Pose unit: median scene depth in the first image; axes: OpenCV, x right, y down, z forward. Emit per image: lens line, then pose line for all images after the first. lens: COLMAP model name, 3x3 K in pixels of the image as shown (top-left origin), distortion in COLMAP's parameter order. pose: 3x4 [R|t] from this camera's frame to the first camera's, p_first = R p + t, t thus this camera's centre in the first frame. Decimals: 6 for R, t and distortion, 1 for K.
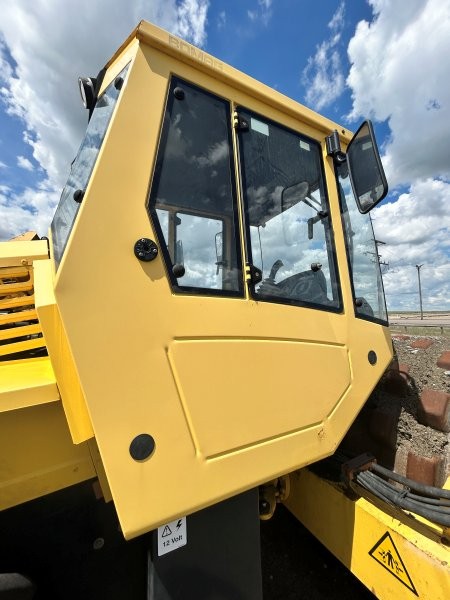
lens RADIAL K [[241.2, 0, 225.2], [0, 241.2, 299.6], [0, 0, 1]] dist [-0.002845, 0.000780]
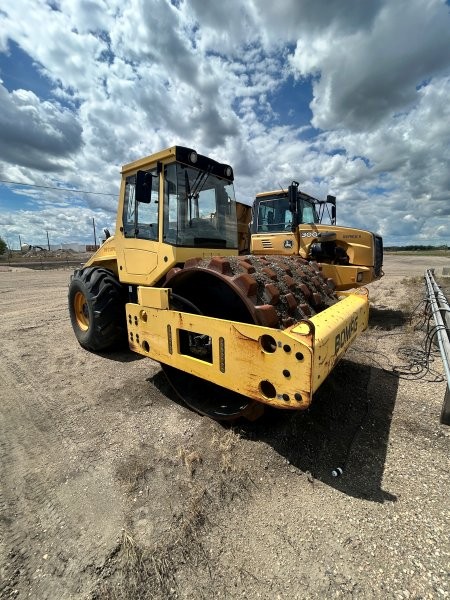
lens RADIAL K [[241.2, 0, 223.0], [0, 241.2, 300.5], [0, 0, 1]] dist [-0.002845, 0.000780]
pose [[0.406217, 0.189663, -0.893877, 3.870023], [0.058304, 0.970850, 0.232490, 0.132948], [0.911915, -0.146558, 0.383317, 0.621294]]
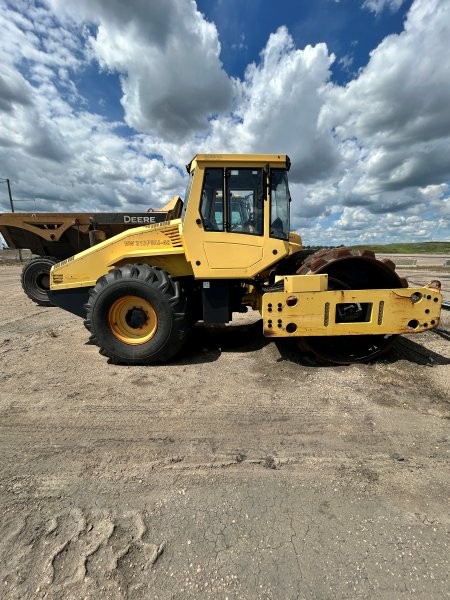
lens RADIAL K [[241.2, 0, 222.3], [0, 241.2, 300.8], [0, 0, 1]] dist [-0.002845, 0.000780]
pose [[0.877853, 0.105155, -0.467243, 1.767323], [0.025033, 0.964190, 0.264027, 0.032861], [0.478275, -0.243473, 0.843786, -2.238644]]
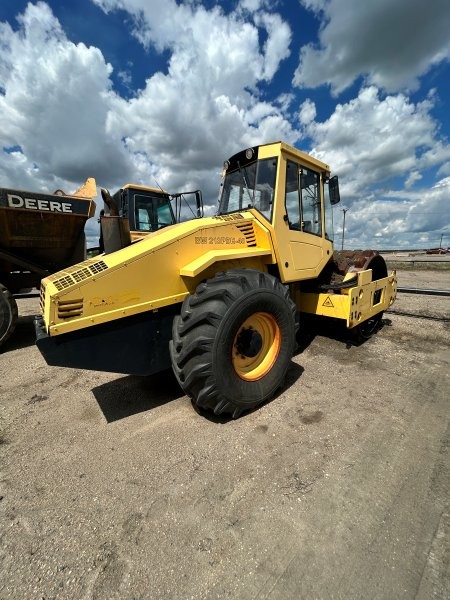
lens RADIAL K [[241.2, 0, 223.1], [0, 241.2, 299.6], [0, 0, 1]] dist [-0.002845, 0.000780]
pose [[0.972851, -0.044482, 0.227117, -1.763297], [-0.012563, 0.969757, 0.243747, 0.109837], [-0.231091, -0.239983, 0.942871, -2.166632]]
